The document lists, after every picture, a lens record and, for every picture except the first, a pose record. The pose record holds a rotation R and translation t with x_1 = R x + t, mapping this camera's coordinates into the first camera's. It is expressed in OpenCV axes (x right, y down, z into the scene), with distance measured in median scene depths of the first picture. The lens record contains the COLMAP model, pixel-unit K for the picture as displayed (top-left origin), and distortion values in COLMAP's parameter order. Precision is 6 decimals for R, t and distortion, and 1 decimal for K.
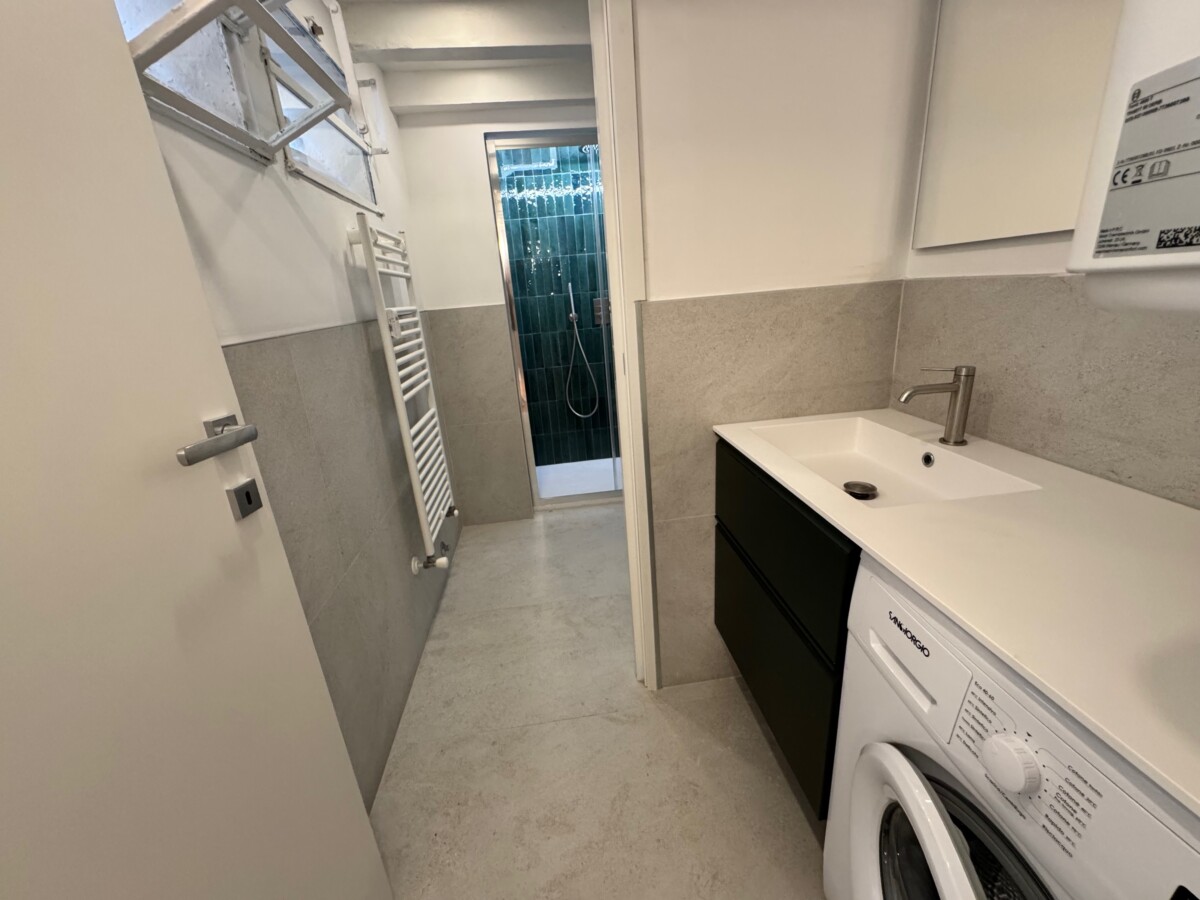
lens RADIAL K [[480.9, 0, 598.4], [0, 480.9, 449.4], [0, 0, 1]] dist [-0.002032, -0.000281]
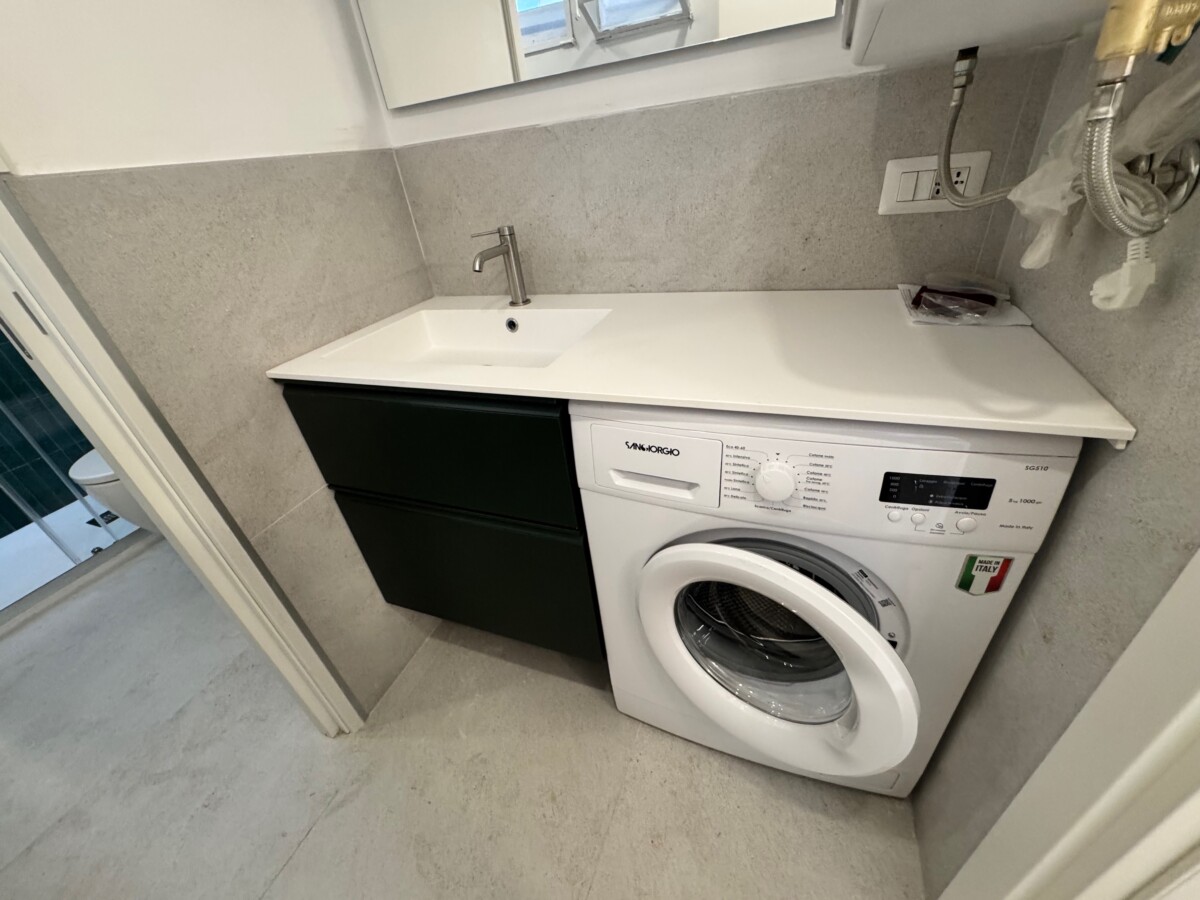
lens RADIAL K [[481.8, 0, 595.9], [0, 481.8, 449.1], [0, 0, 1]] dist [-0.000732, 0.000022]
pose [[0.473634, -0.445546, 0.759710, -0.116667], [0.351462, 0.886556, 0.300822, 0.007997], [-0.807555, 0.124530, 0.576496, 0.241541]]
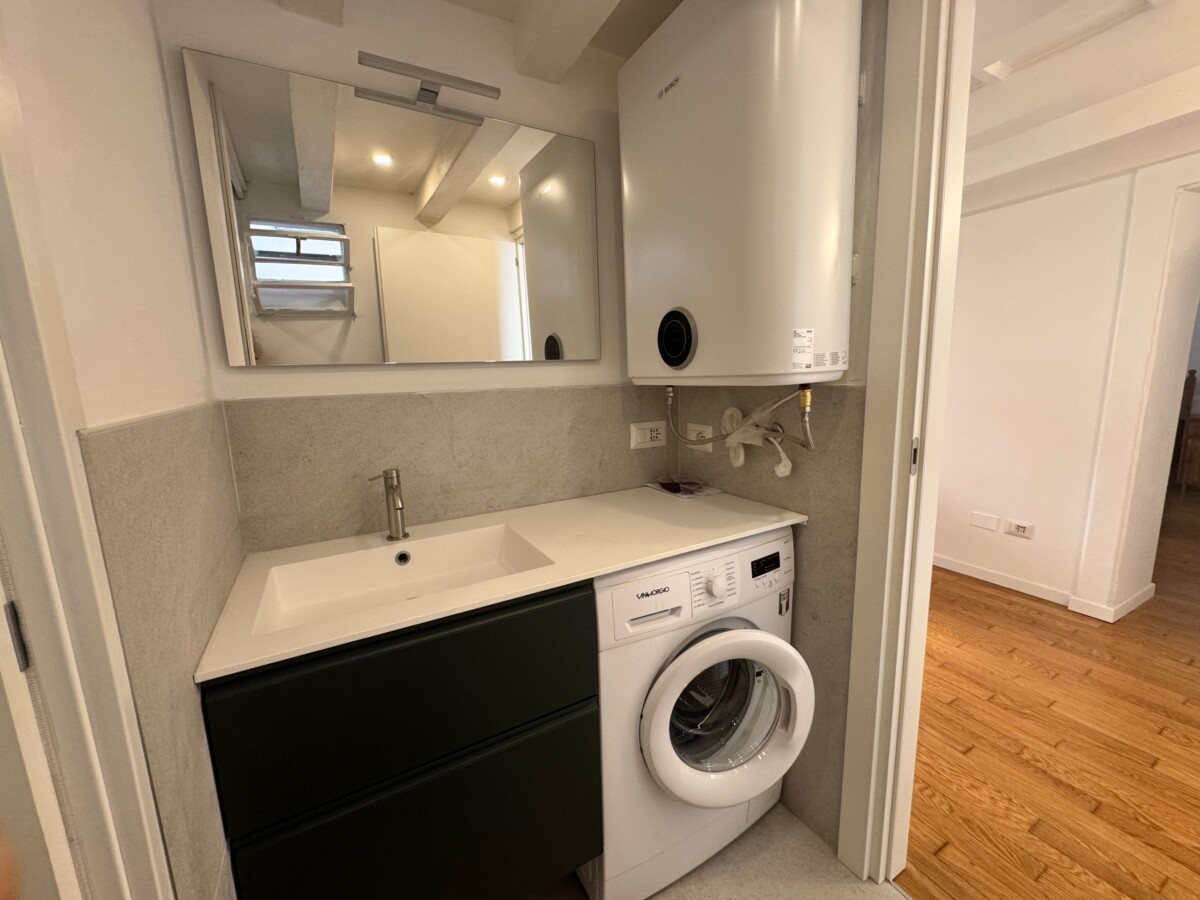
lens RADIAL K [[480.9, 0, 598.4], [0, 480.9, 449.4], [0, 0, 1]] dist [-0.002032, -0.000281]
pose [[-0.393591, -0.061581, 0.917221, -0.361668], [0.343735, 0.915521, 0.208967, -0.225959], [-0.852604, 0.397528, -0.339173, 0.757071]]
